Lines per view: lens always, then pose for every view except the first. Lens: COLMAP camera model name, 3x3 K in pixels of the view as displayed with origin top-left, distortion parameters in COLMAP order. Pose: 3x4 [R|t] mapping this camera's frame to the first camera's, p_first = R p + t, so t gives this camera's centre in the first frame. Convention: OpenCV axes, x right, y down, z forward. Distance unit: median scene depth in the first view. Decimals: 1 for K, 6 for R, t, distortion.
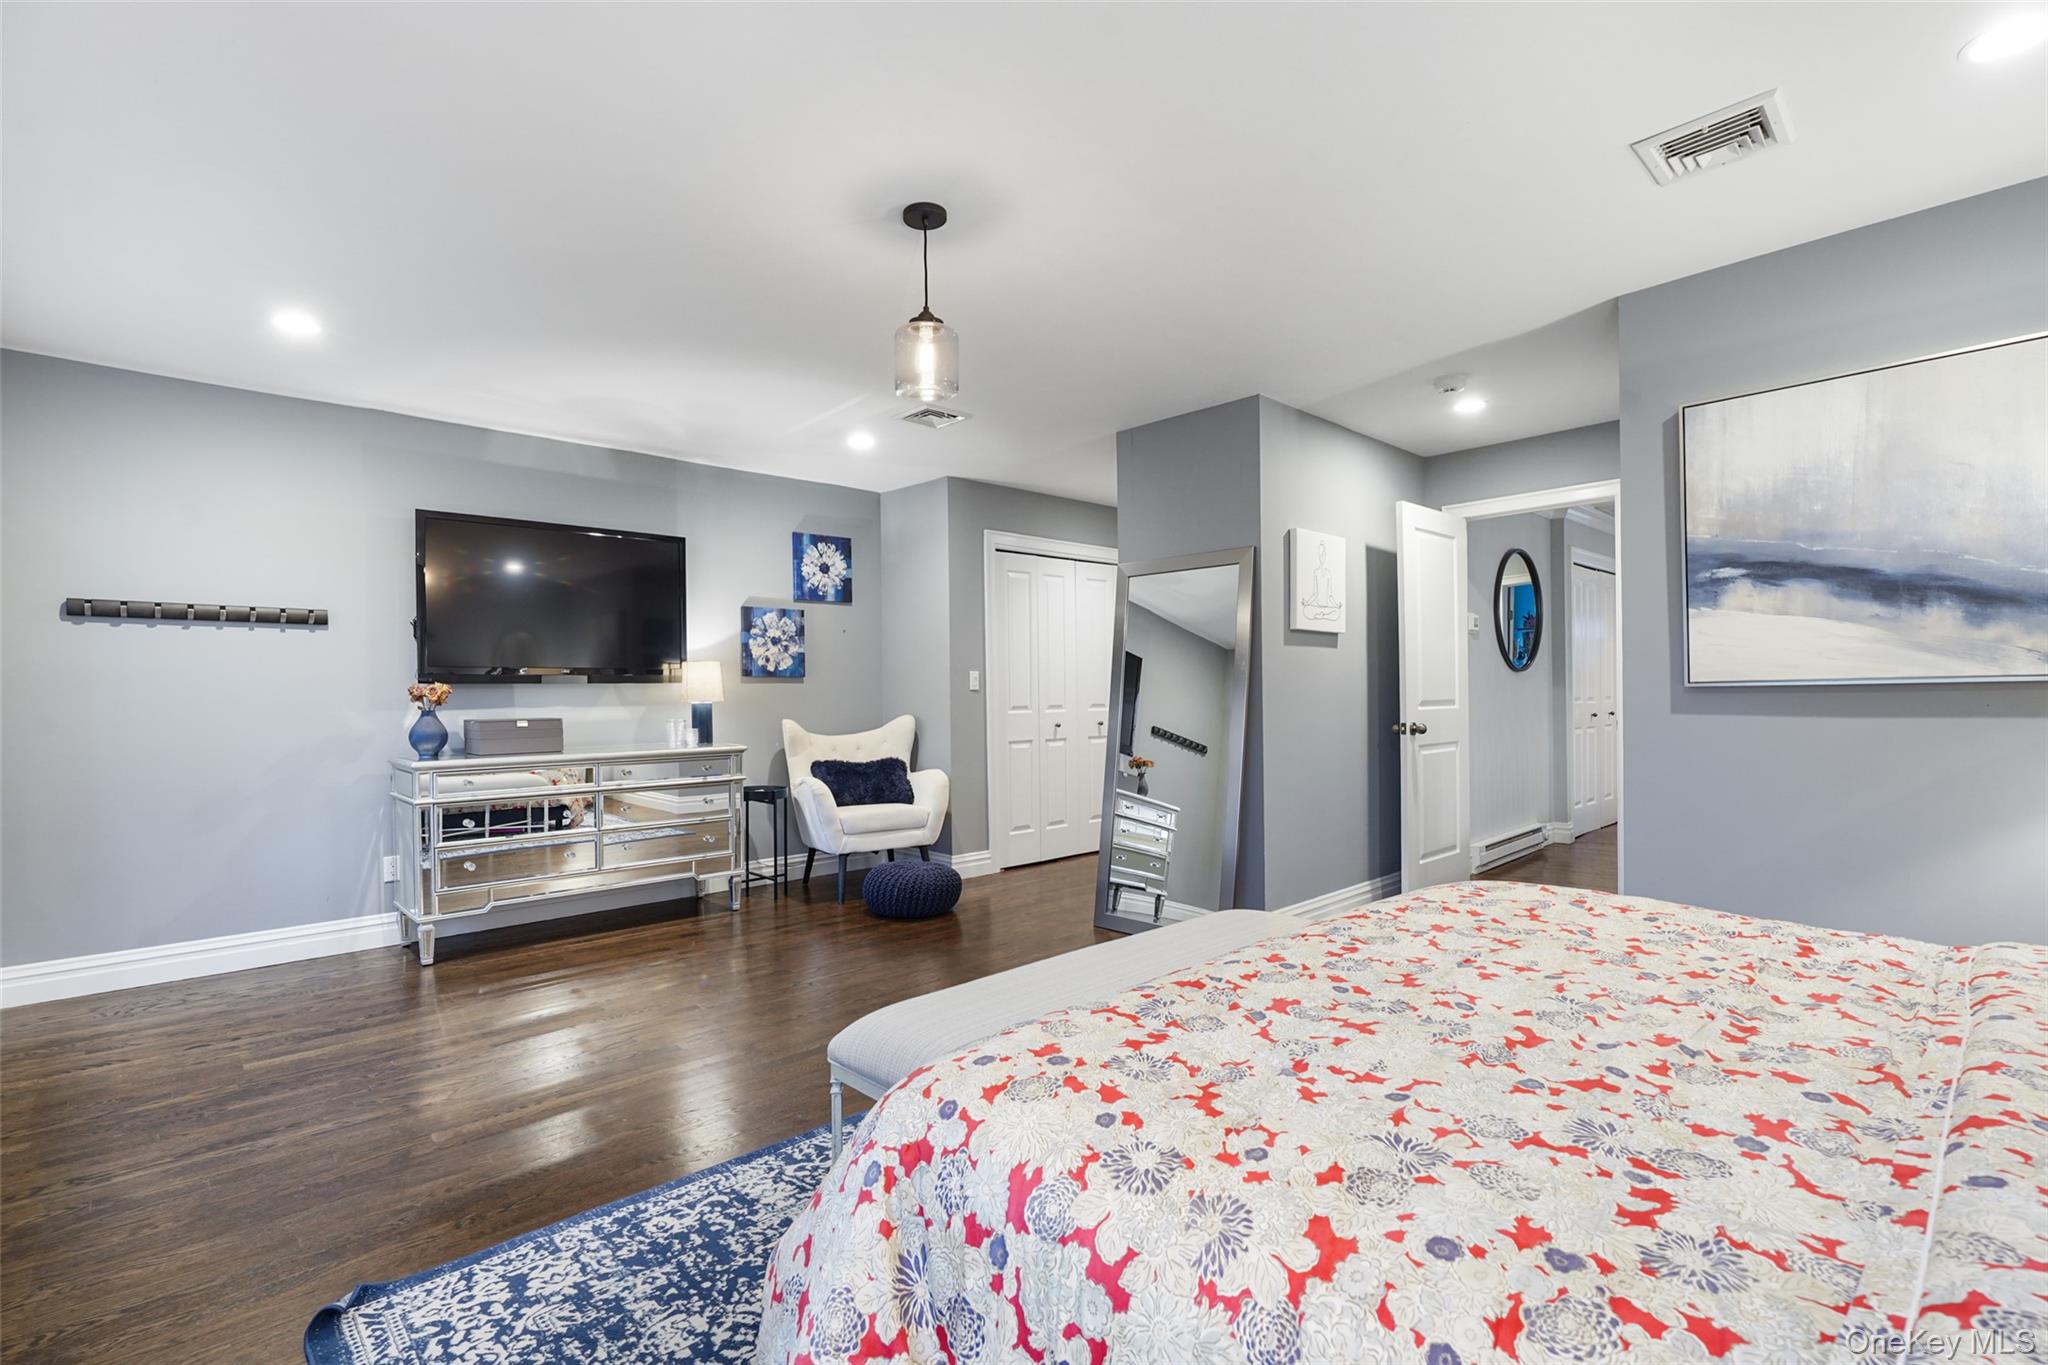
lens RADIAL K [[938.9, 0, 1024.0], [0, 938.9, 691.8], [0, 0, 1]] dist [-0.001420, 0.000450]
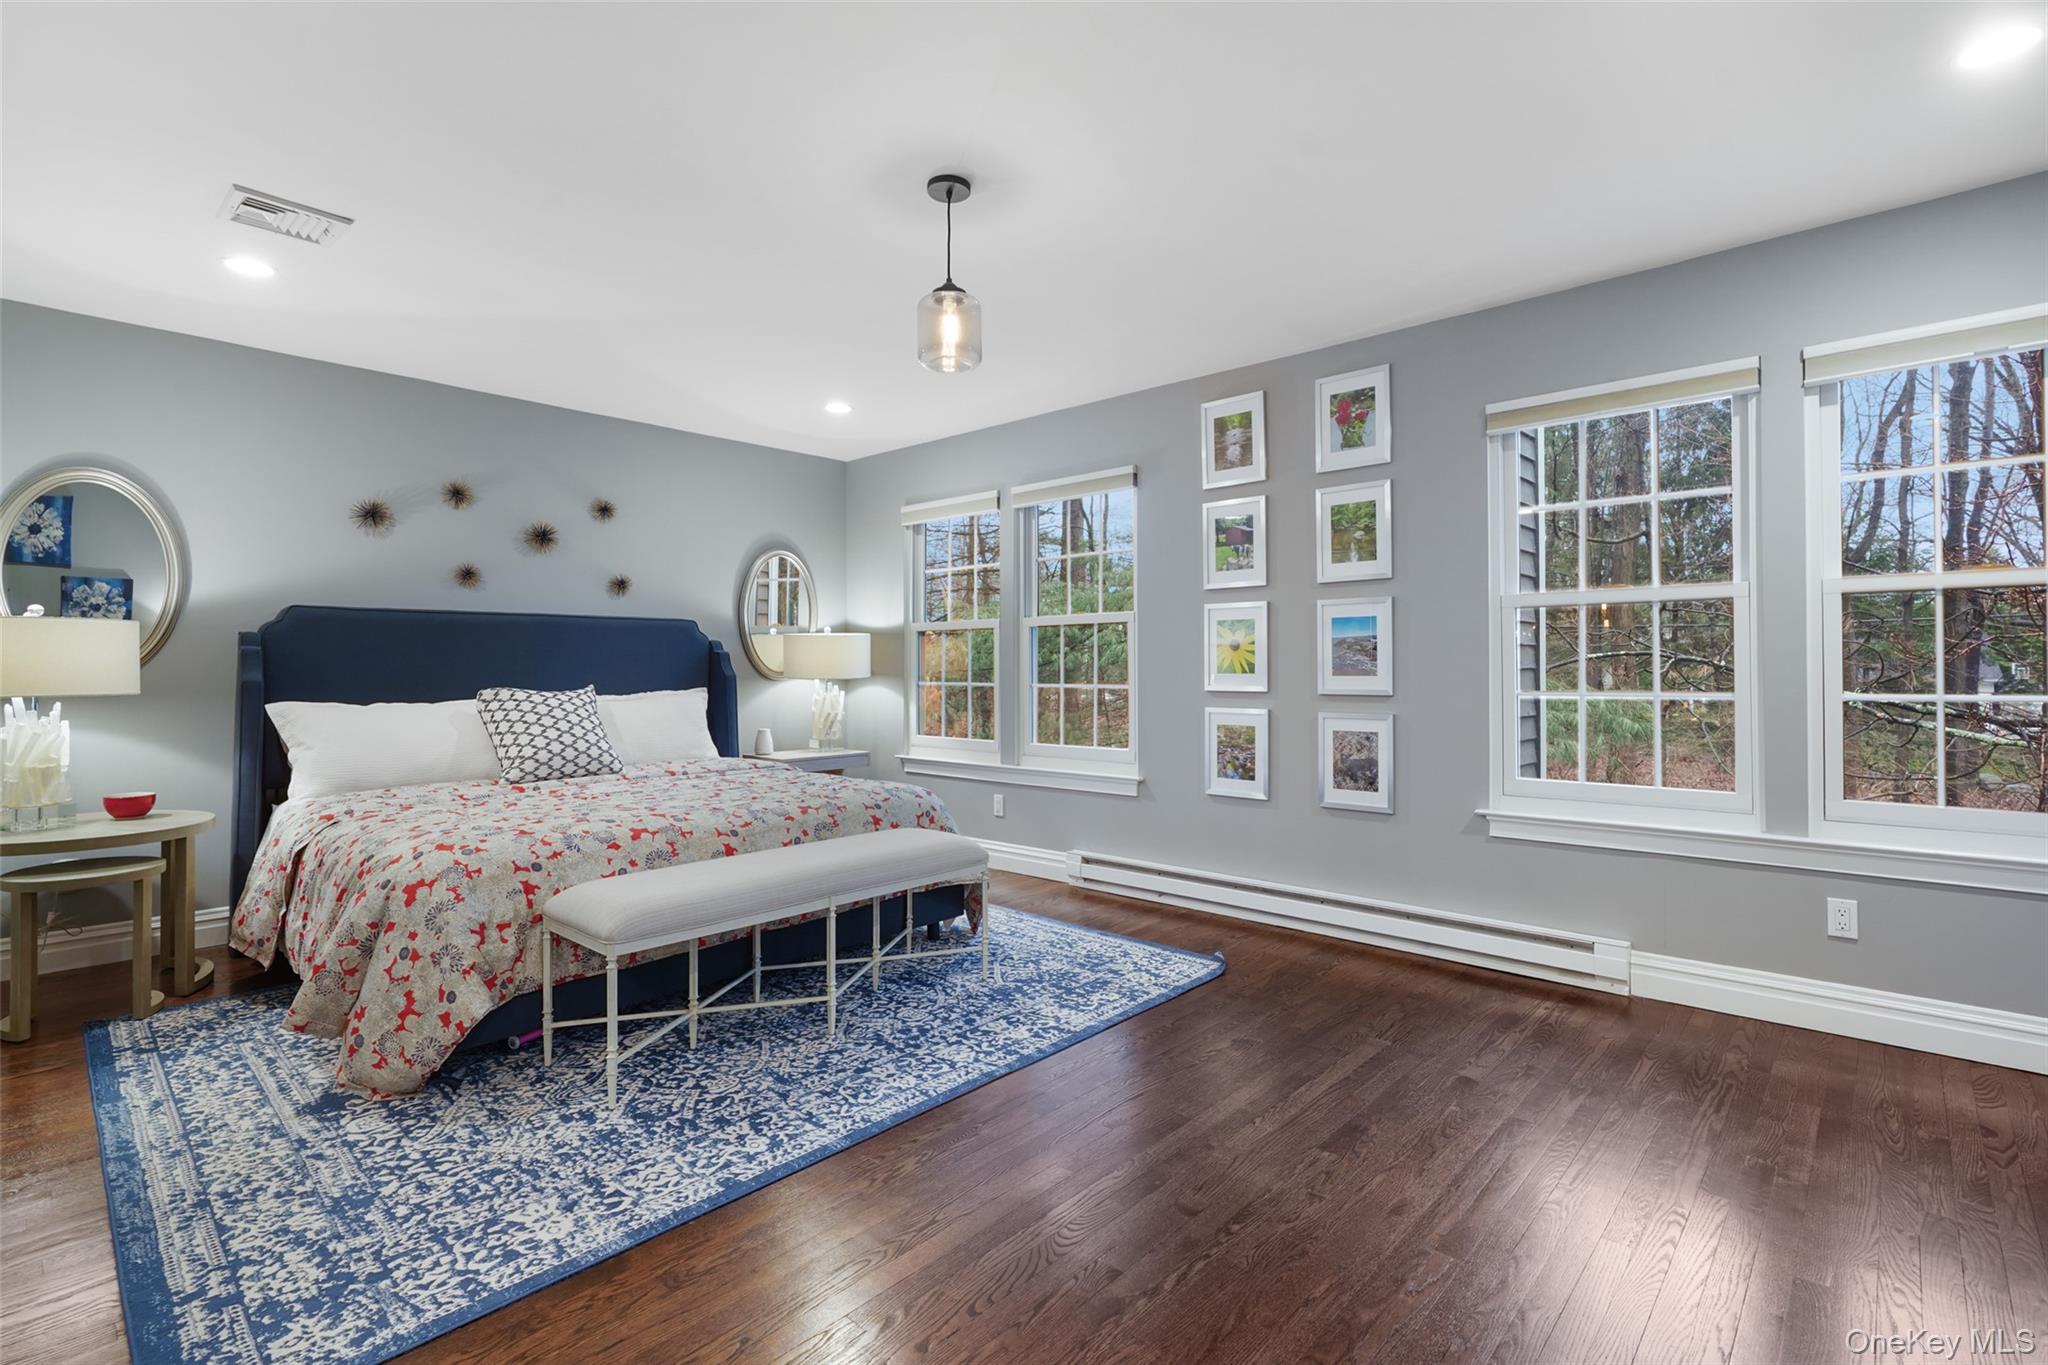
lens RADIAL K [[965.1, 0, 1015.1], [0, 965.1, 647.5], [0, 0, 1]] dist [-0.008448, 0.000401]
pose [[-0.998405, 0.015153, -0.054380, -0.074103], [0.016452, 0.999588, -0.023525, 0.006638], [0.054002, -0.024382, -0.998243, 1.328801]]
